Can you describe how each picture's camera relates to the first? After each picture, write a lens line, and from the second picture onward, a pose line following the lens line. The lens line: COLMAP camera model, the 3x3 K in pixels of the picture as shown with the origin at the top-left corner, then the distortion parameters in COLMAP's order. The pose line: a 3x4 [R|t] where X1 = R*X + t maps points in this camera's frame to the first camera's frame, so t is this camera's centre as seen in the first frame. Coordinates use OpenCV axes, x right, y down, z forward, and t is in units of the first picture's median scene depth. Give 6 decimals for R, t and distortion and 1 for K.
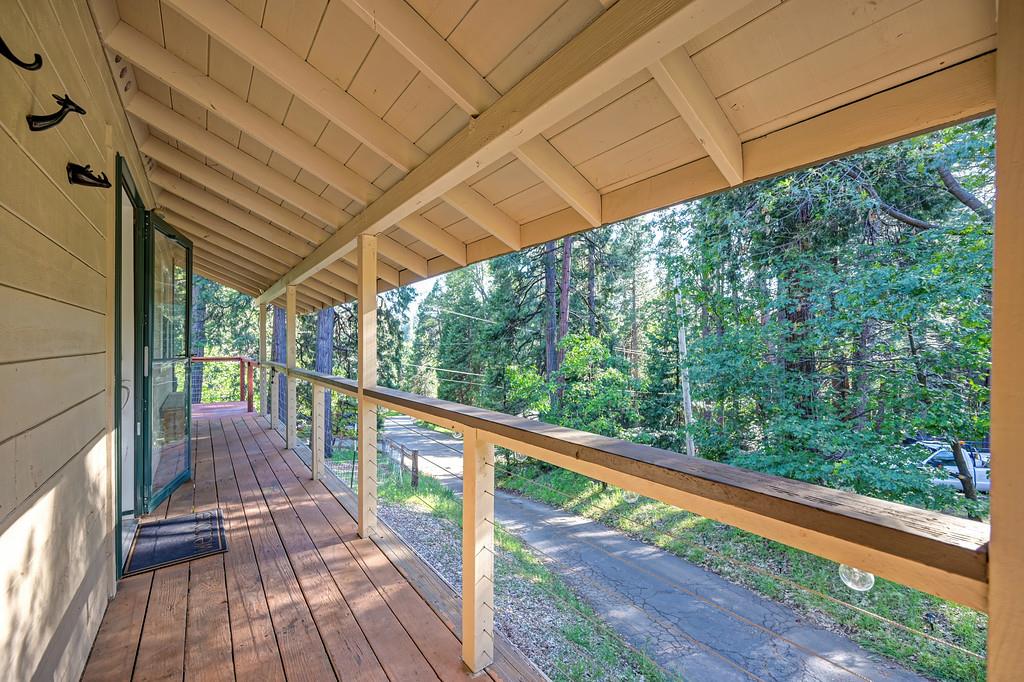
lens RADIAL K [[404.8, 0, 515.5], [0, 404.8, 347.6], [0, 0, 1]] dist [-0.002791, 0.000010]
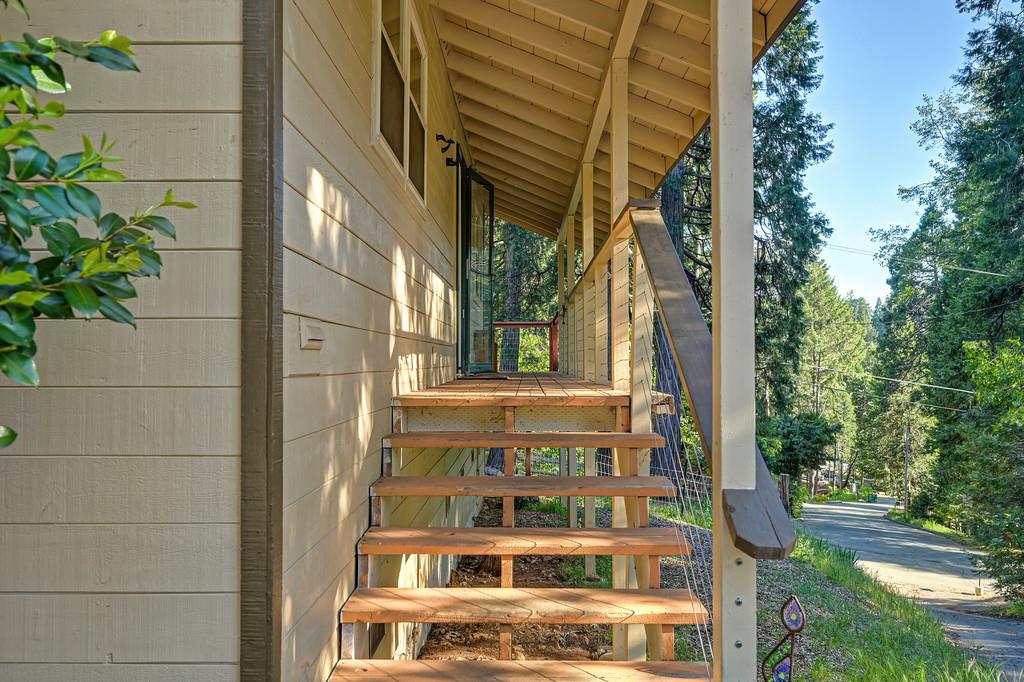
lens RADIAL K [[860.2, 0, 512.3], [0, 860.2, 343.1], [0, 0, 1]] dist [0.005088, 0.002119]
pose [[0.783483, -0.013490, -0.621266, 0.657932], [-0.000056, 0.999763, -0.021779, 0.209801], [0.621413, 0.017098, 0.783297, -0.765215]]
